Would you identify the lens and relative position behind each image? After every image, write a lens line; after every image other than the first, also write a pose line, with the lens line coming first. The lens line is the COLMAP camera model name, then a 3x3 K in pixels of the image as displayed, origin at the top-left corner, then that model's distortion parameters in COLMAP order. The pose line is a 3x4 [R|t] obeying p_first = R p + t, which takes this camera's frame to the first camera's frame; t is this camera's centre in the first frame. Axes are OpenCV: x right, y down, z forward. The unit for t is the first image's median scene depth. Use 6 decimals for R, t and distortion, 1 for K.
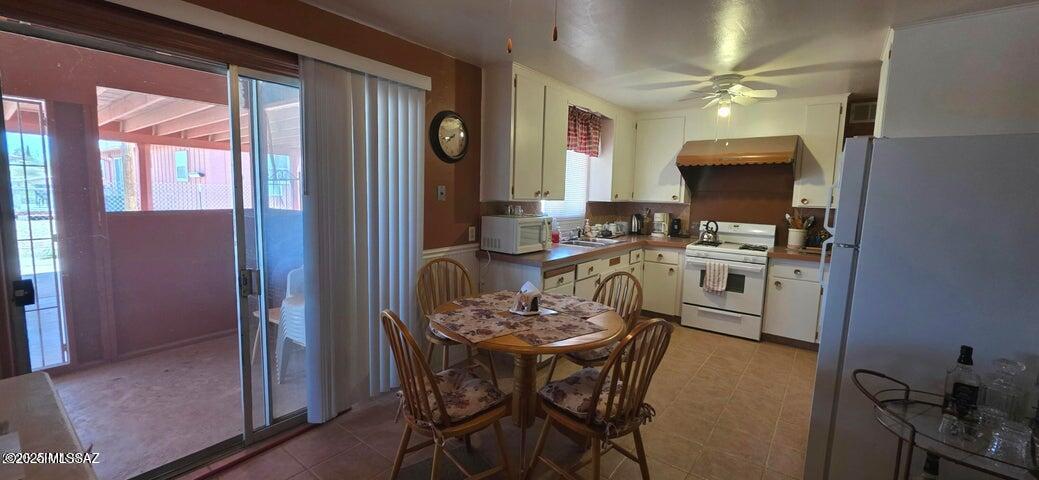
lens RADIAL K [[414.9, 0, 520.0], [0, 414.9, 237.6], [0, 0, 1]] dist [0.000211, 0.000008]
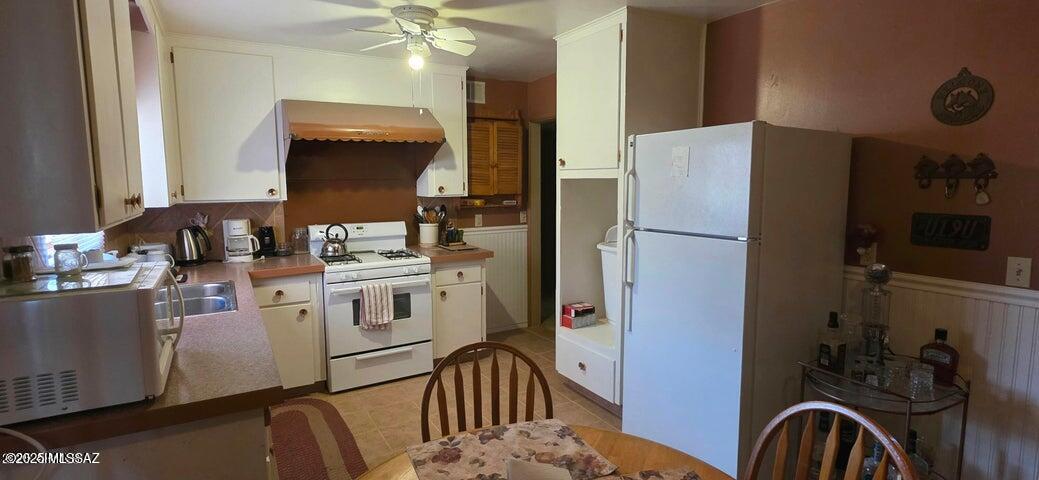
lens RADIAL K [[503.6, 0, 519.2], [0, 503.6, 240.0], [0, 0, 1]] dist [-0.003872, -0.000139]
pose [[0.376319, -0.133609, 0.916806, -0.177658], [0.117367, 0.988450, 0.095875, -0.060037], [-0.919026, 0.071523, 0.387654, 0.429223]]
